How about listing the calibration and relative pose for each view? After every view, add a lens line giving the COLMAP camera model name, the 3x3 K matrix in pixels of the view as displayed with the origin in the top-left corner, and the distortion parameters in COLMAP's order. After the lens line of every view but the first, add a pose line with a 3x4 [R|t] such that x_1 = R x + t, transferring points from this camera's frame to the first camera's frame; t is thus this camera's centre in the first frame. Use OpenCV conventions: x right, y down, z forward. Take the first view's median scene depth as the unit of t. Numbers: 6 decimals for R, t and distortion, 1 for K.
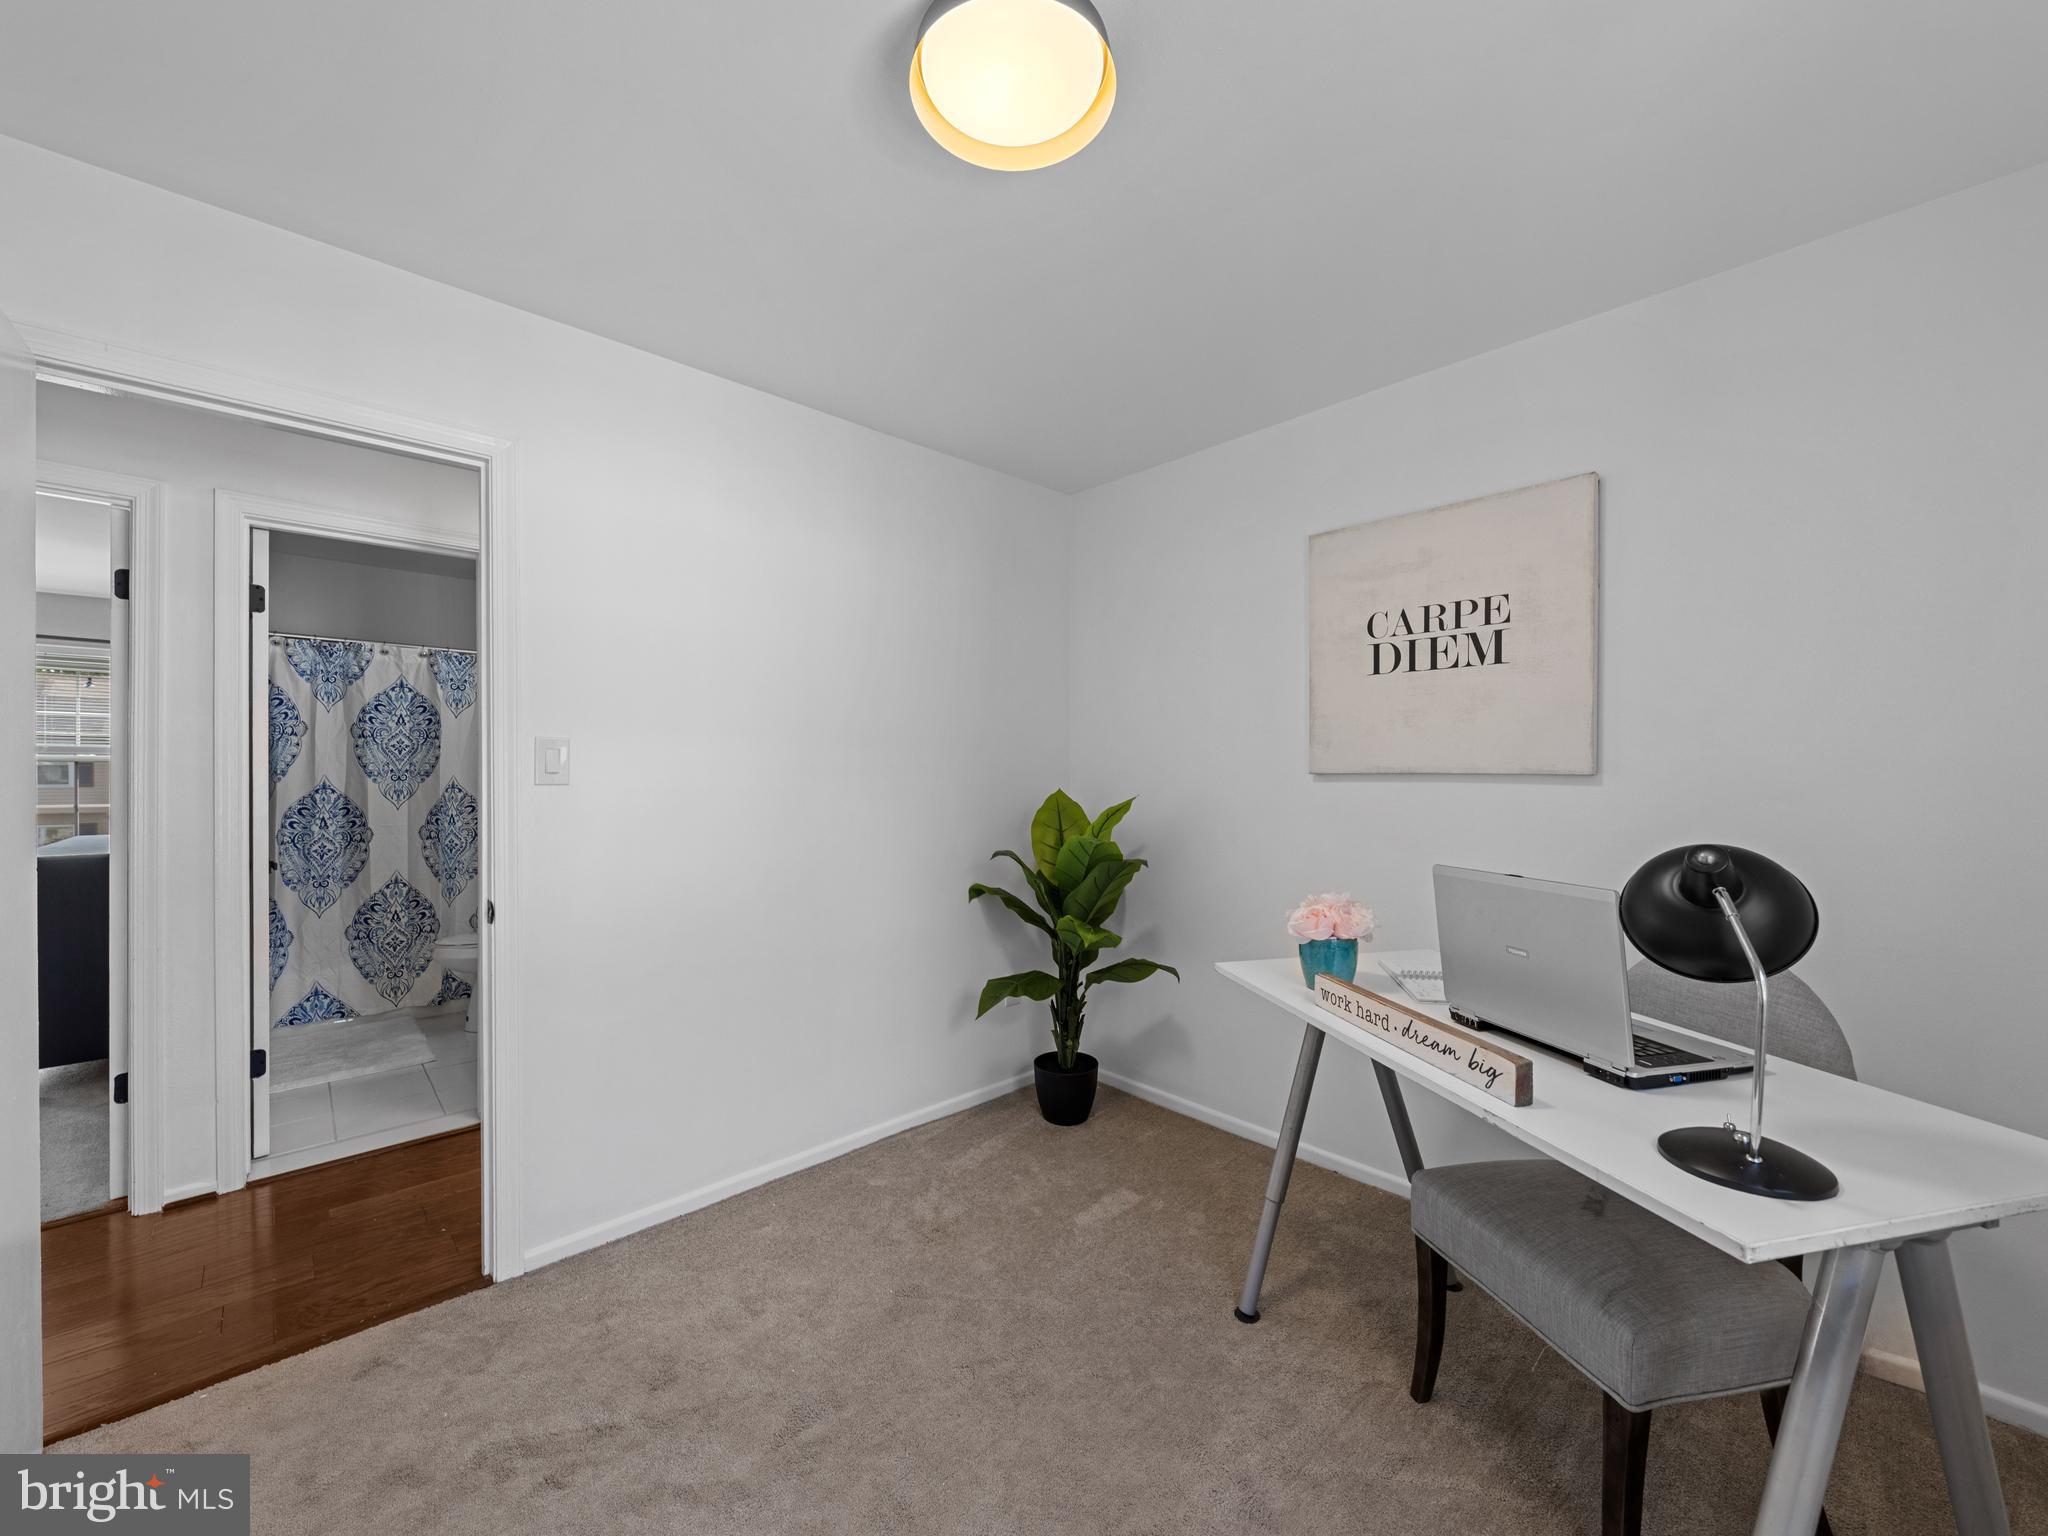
lens RADIAL K [[804.5, 0, 1024.7], [0, 804.5, 773.2], [0, 0, 1]] dist [-0.007343, 0.000524]
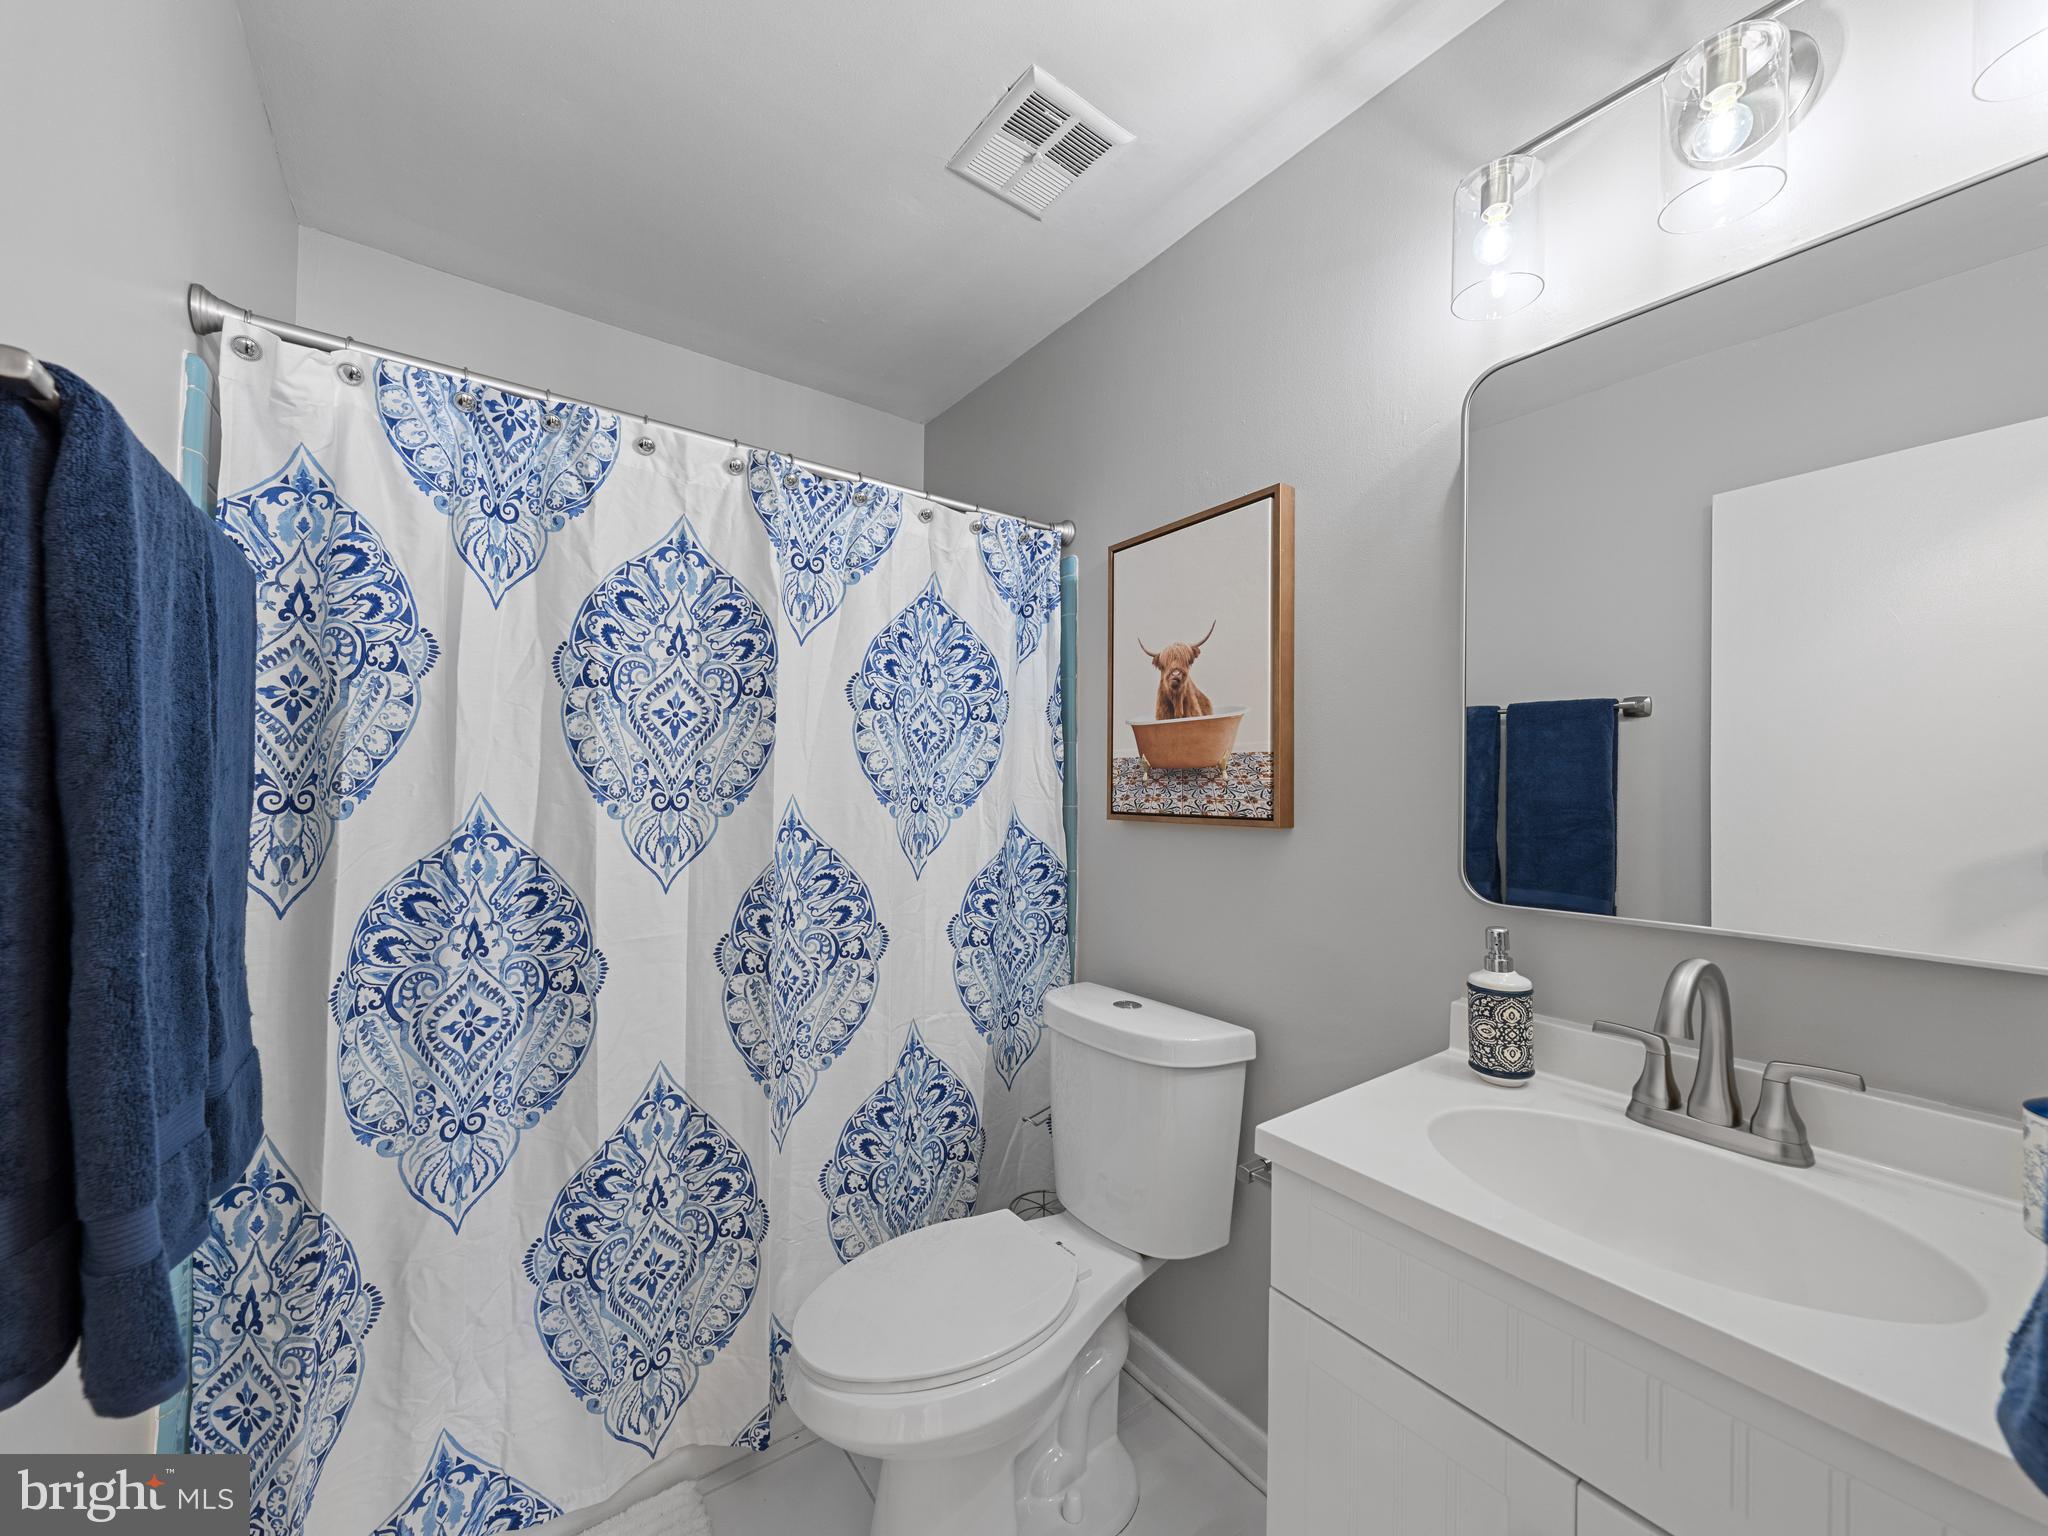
lens RADIAL K [[804.5, 0, 1021.9], [0, 804.5, 769.4], [0, 0, 1]] dist [-0.007343, 0.000524]
pose [[0.992620, 0.012915, -0.120579, -0.600308], [-0.014767, 0.999786, -0.014475, -0.006353], [0.120366, 0.016149, 0.992598, 0.683165]]
